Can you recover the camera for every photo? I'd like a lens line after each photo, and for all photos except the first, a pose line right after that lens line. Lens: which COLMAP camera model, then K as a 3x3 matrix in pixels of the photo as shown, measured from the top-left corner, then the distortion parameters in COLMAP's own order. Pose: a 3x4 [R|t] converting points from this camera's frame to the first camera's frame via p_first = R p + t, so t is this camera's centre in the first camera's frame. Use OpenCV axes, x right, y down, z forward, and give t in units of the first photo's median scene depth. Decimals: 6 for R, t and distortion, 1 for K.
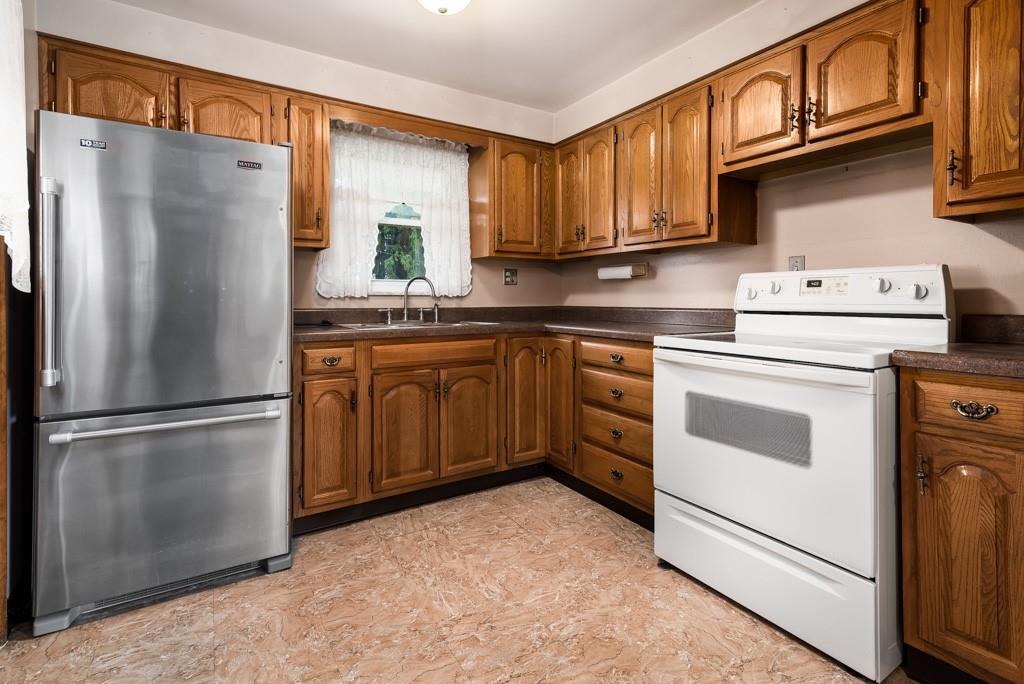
lens RADIAL K [[471.8, 0, 500.7], [0, 471.8, 298.9], [0, 0, 1]] dist [-0.005156, 0.001998]
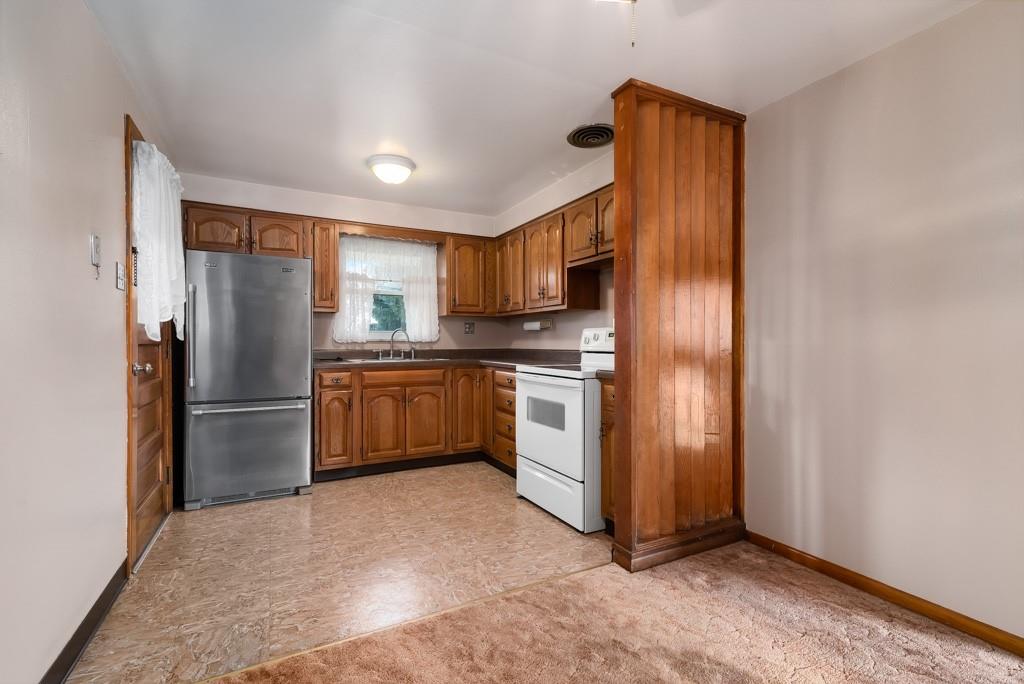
lens RADIAL K [[471.8, 0, 513.9], [0, 471.8, 344.1], [0, 0, 1]] dist [-0.005156, 0.001998]
pose [[0.997767, 0.001654, -0.066776, 0.380121], [-0.001580, 0.999998, 0.001163, -0.000643], [0.066778, -0.001055, 0.997767, -0.635071]]
